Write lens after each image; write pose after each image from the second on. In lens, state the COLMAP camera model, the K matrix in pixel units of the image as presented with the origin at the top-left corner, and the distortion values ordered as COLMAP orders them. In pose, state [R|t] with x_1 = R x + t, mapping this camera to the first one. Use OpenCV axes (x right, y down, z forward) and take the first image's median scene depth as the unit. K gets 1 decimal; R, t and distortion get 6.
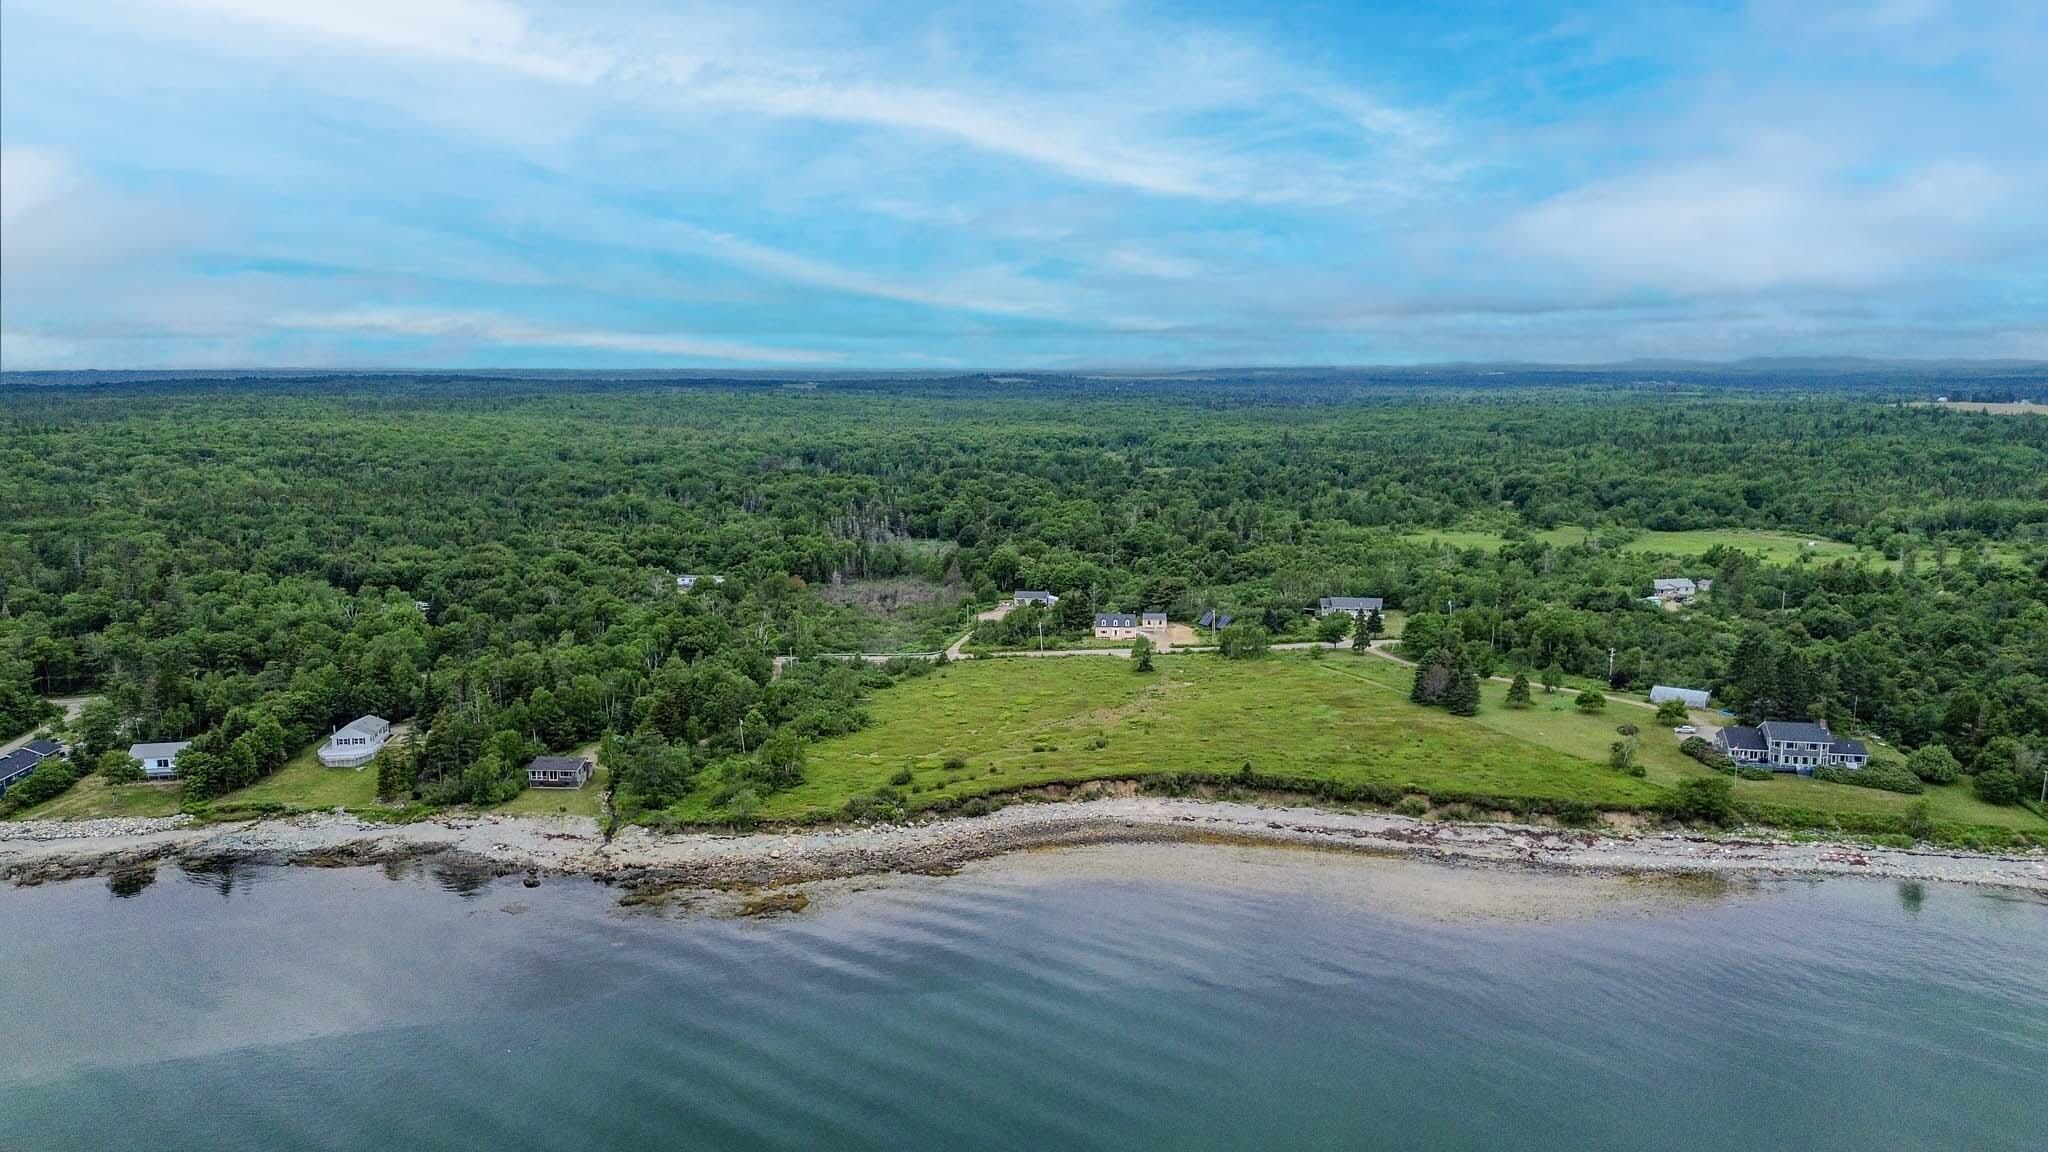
lens RADIAL K [[1346.5, 0, 1016.8], [0, 1346.5, 586.1], [0, 0, 1]] dist [0.054186, -0.017633]
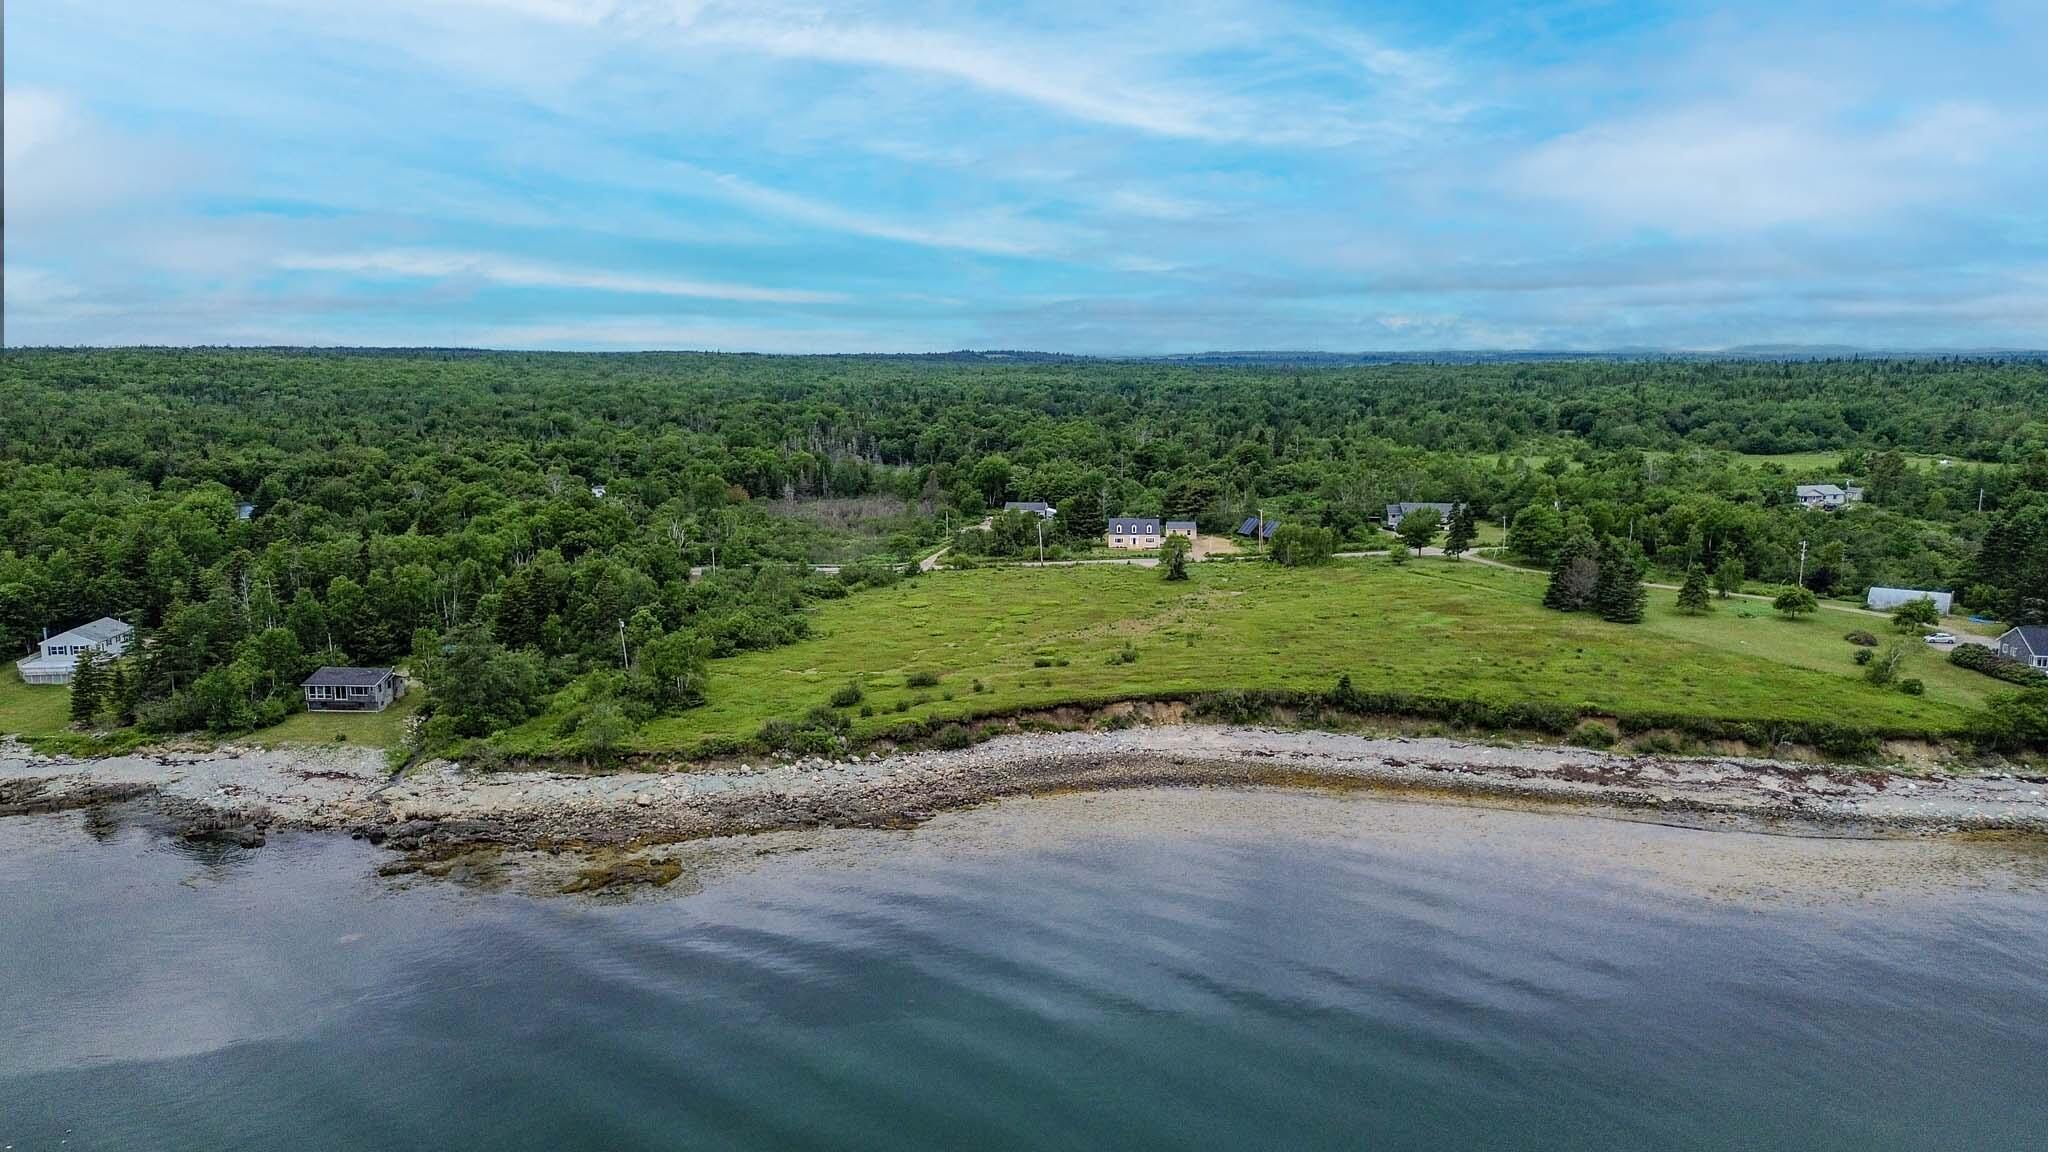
lens RADIAL K [[1451.6, 0, 1026.2], [0, 1451.6, 577.2], [0, 0, 1]] dist [0.071529, -0.071131]
pose [[0.999874, 0.003503, 0.015494, -0.004573], [-0.003821, 0.999782, 0.020535, 0.063345], [-0.015419, -0.020592, 0.999669, 0.246190]]
